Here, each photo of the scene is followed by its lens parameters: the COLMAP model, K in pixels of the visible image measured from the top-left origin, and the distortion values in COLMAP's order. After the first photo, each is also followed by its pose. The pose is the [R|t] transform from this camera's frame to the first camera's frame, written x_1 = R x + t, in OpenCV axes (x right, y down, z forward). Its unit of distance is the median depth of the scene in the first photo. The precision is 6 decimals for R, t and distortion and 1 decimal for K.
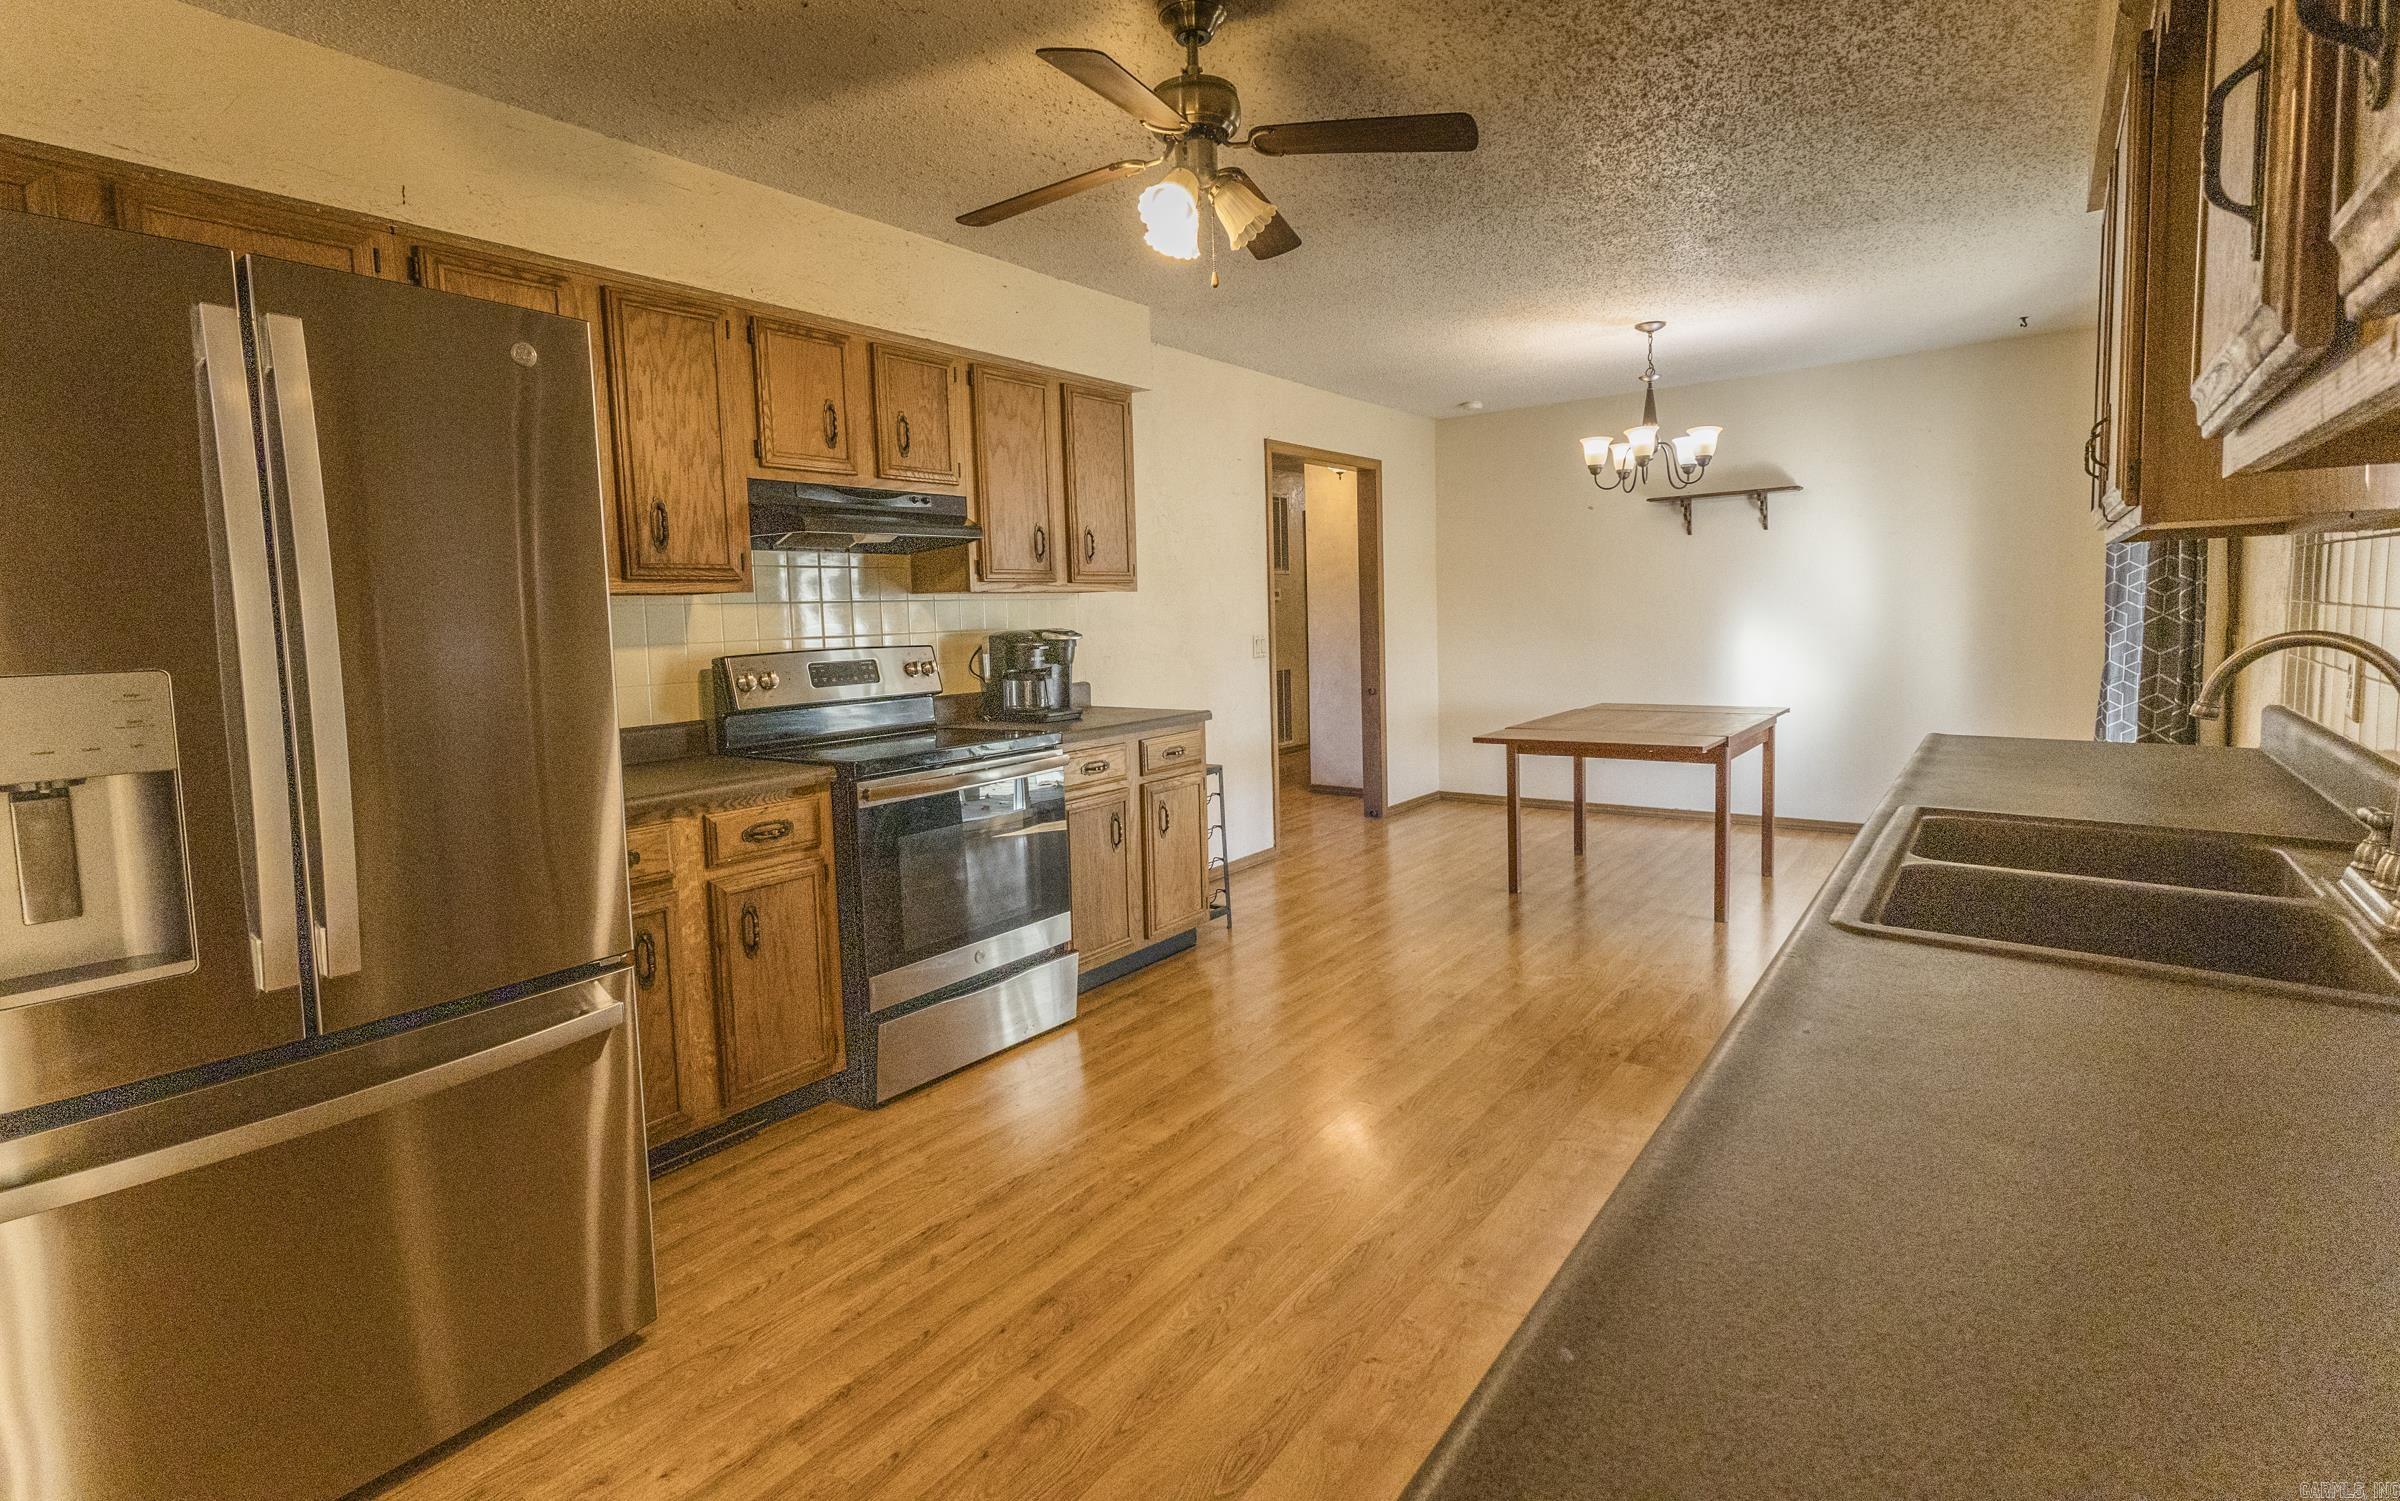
lens RADIAL K [[1107.1, 0, 1186.6], [0, 1107.1, 703.9], [0, 0, 1]] dist [0.000130, -0.000002]
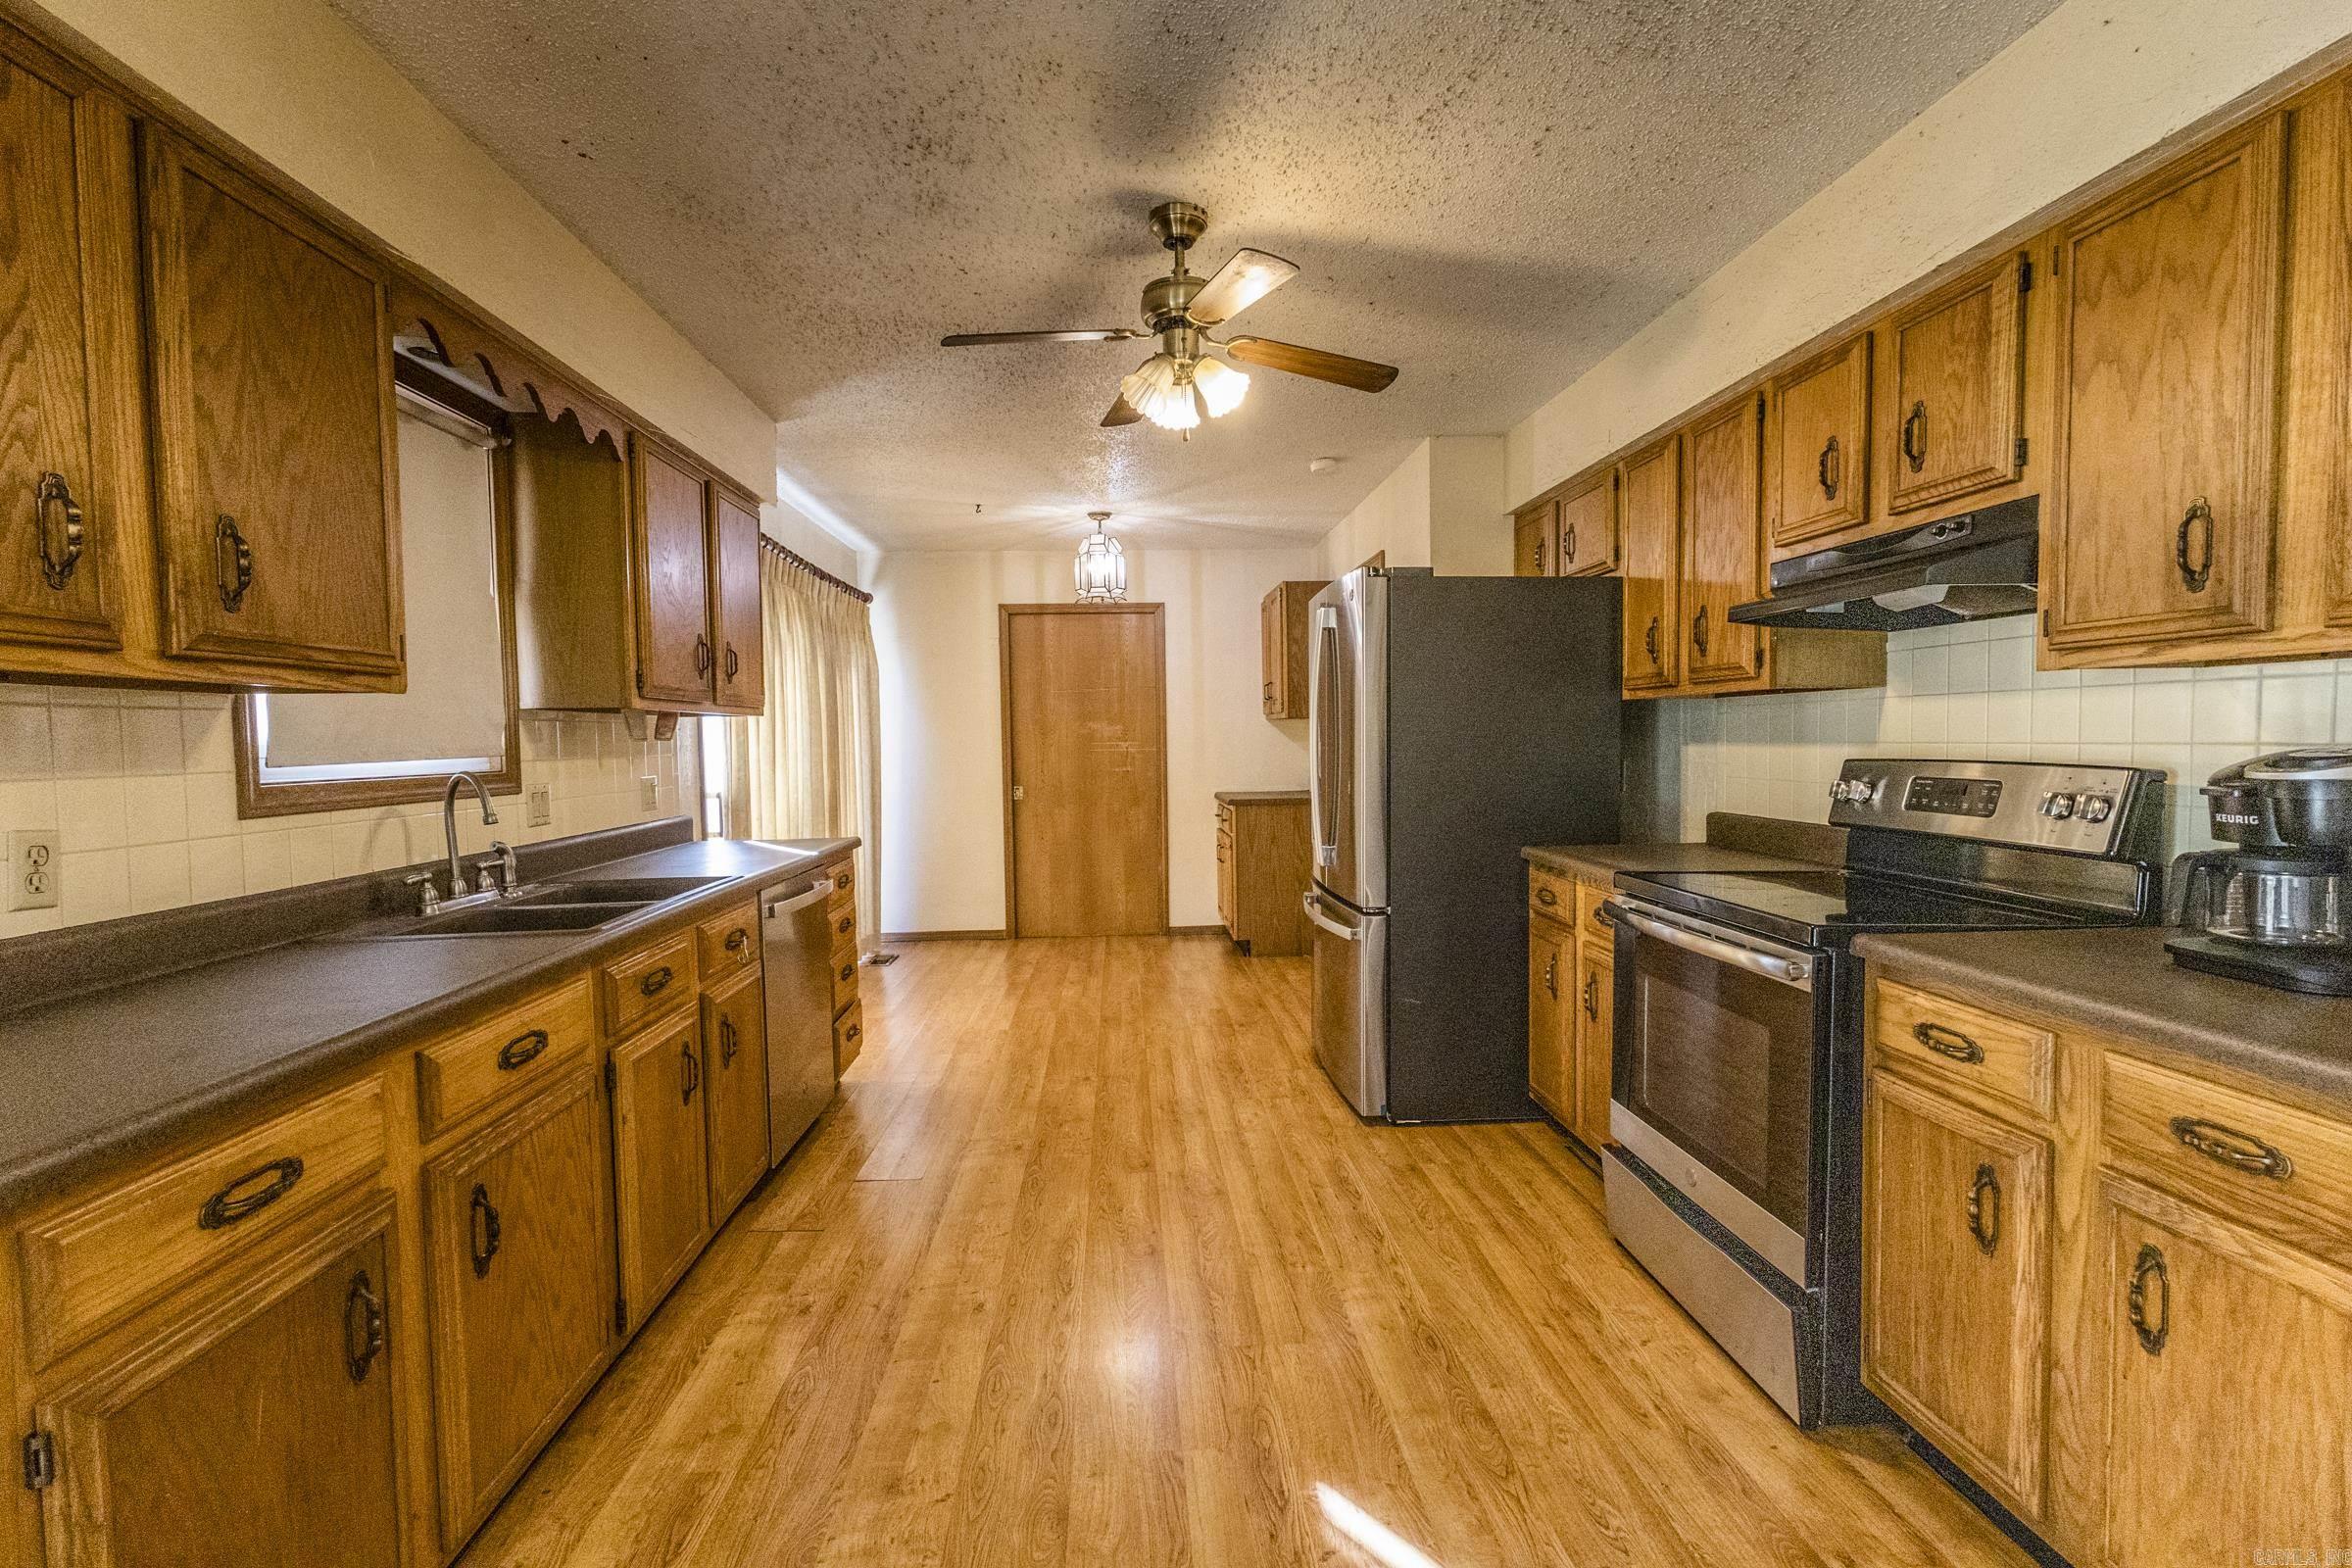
lens RADIAL K [[1073.7, 0, 1170.3], [0, 1073.7, 783.5], [0, 0, 1]] dist [0.002497, 0.000224]
pose [[-0.759843, 0.067910, -0.646550, 0.603548], [-0.019104, 0.991767, 0.126621, -0.136650], [0.649826, 0.108563, -0.752290, 1.463972]]
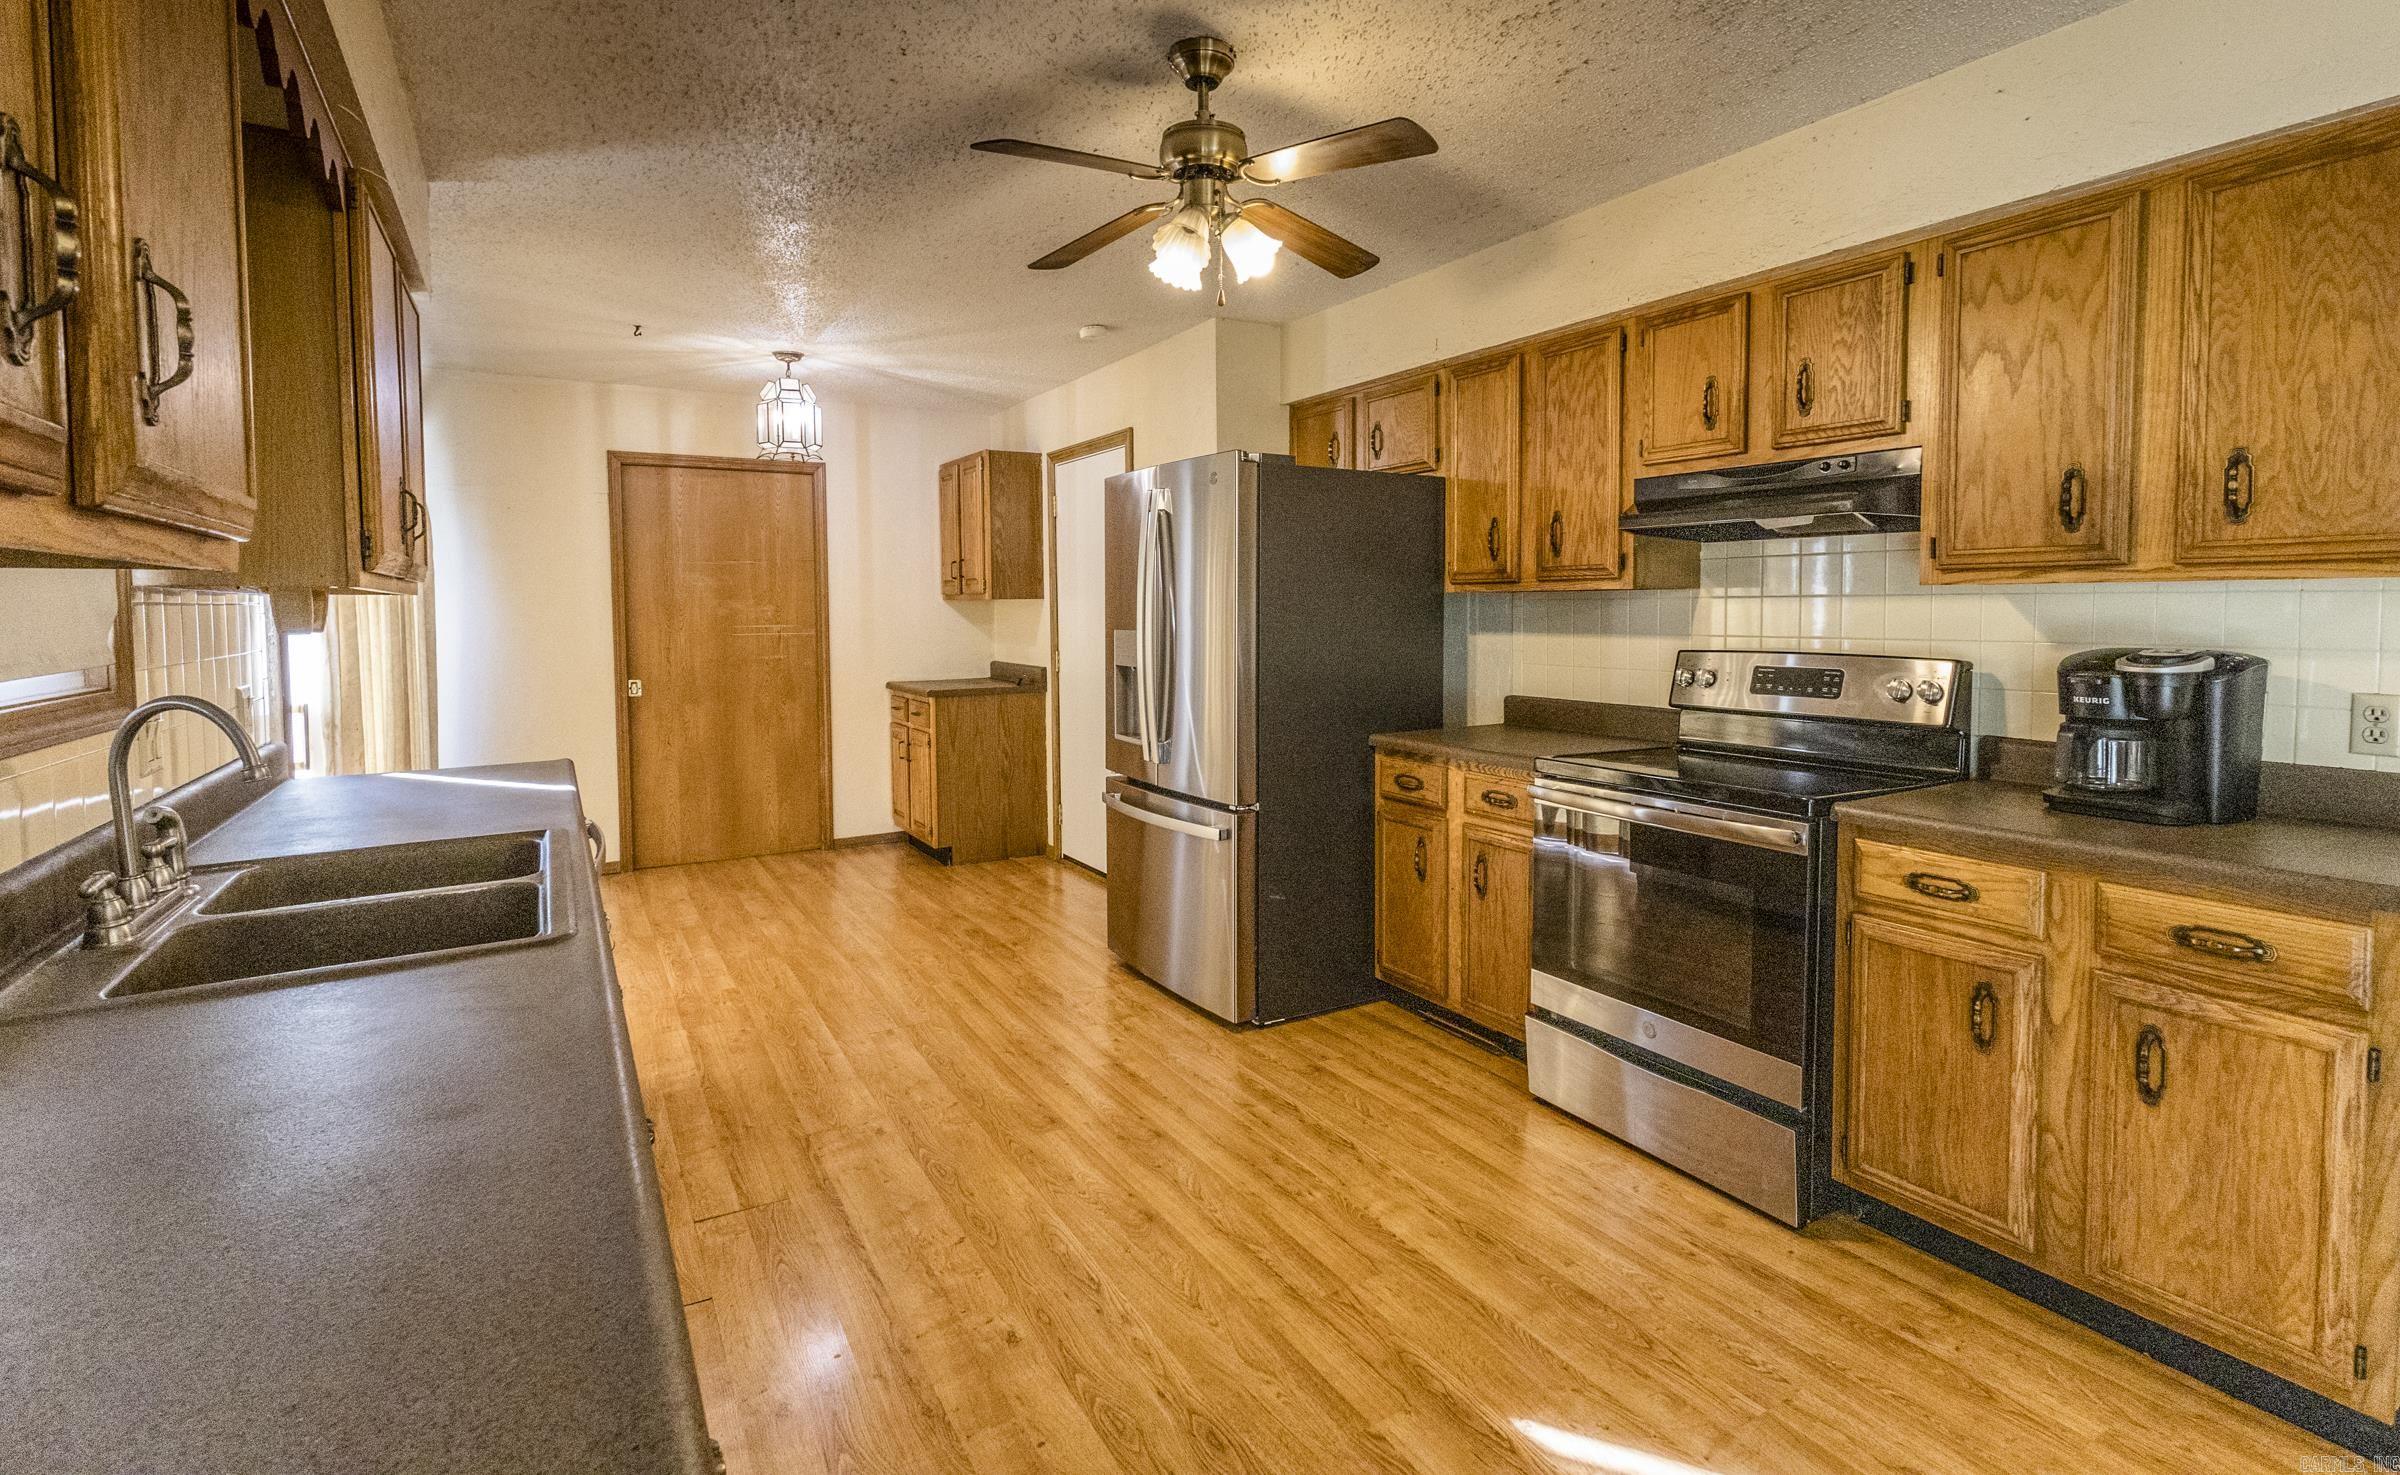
lens RADIAL K [[1120.1, 0, 1218.3], [0, 1120.1, 655.2], [0, 0, 1]] dist [-0.000930, 0.001158]
pose [[-0.369004, 0.071829, -0.926648, 0.784185], [-0.061993, 0.992887, 0.101651, -0.131762], [0.927358, 0.094955, -0.361926, 1.110886]]
